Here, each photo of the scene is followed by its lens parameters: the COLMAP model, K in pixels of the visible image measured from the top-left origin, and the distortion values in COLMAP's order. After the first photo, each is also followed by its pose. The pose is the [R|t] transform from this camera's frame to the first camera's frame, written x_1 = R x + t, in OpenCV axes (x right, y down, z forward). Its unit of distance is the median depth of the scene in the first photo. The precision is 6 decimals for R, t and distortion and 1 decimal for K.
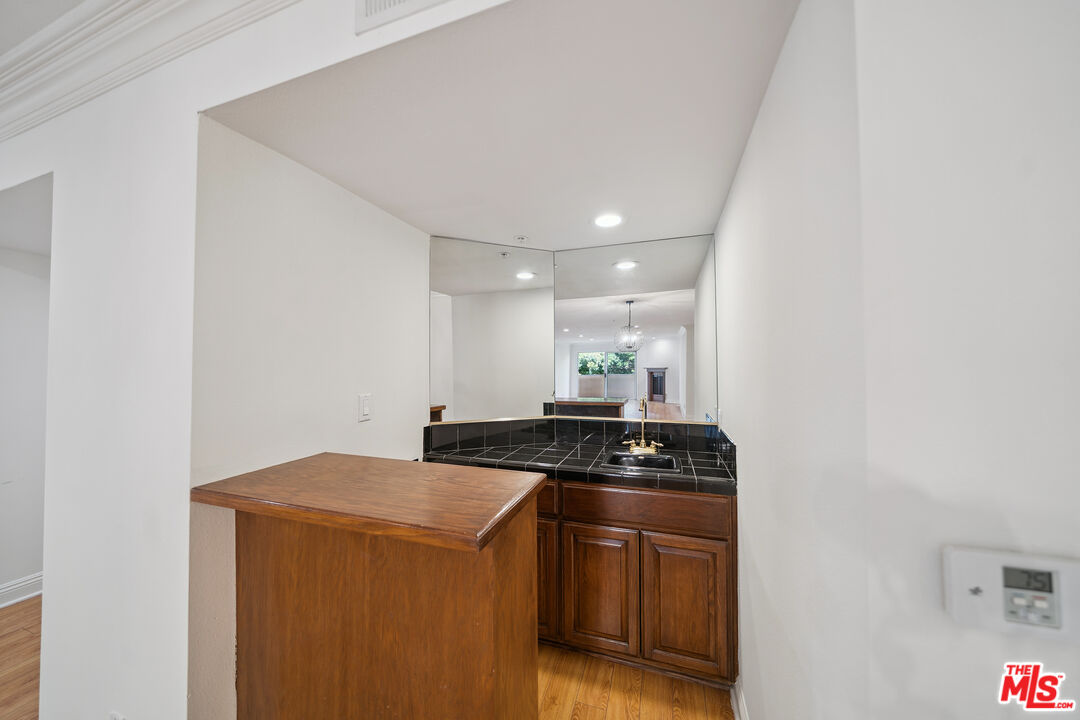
lens RADIAL K [[367.2, 0, 537.8], [0, 367.2, 361.2], [0, 0, 1]] dist [-0.007233, -0.000161]
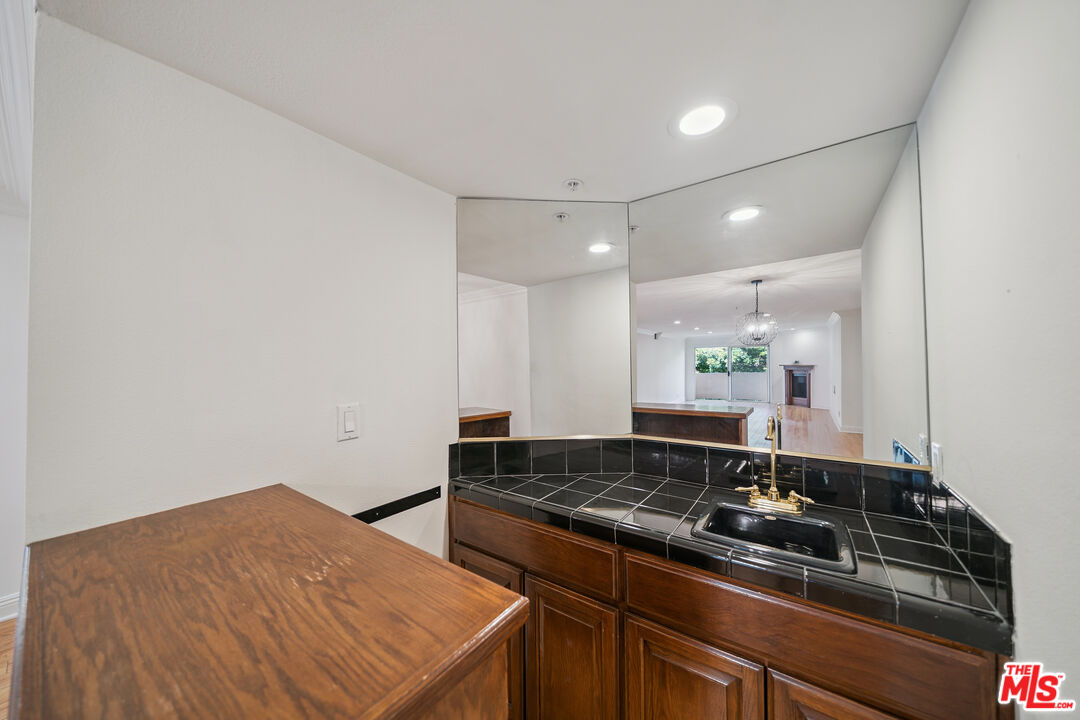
lens RADIAL K [[367.2, 0, 537.0], [0, 367.2, 359.3], [0, 0, 1]] dist [-0.007233, -0.000161]
pose [[0.953797, -0.010261, -0.300276, 0.097075], [0.010542, 0.999944, -0.000685, 0.002098], [0.300266, -0.002512, 0.953852, 0.306833]]
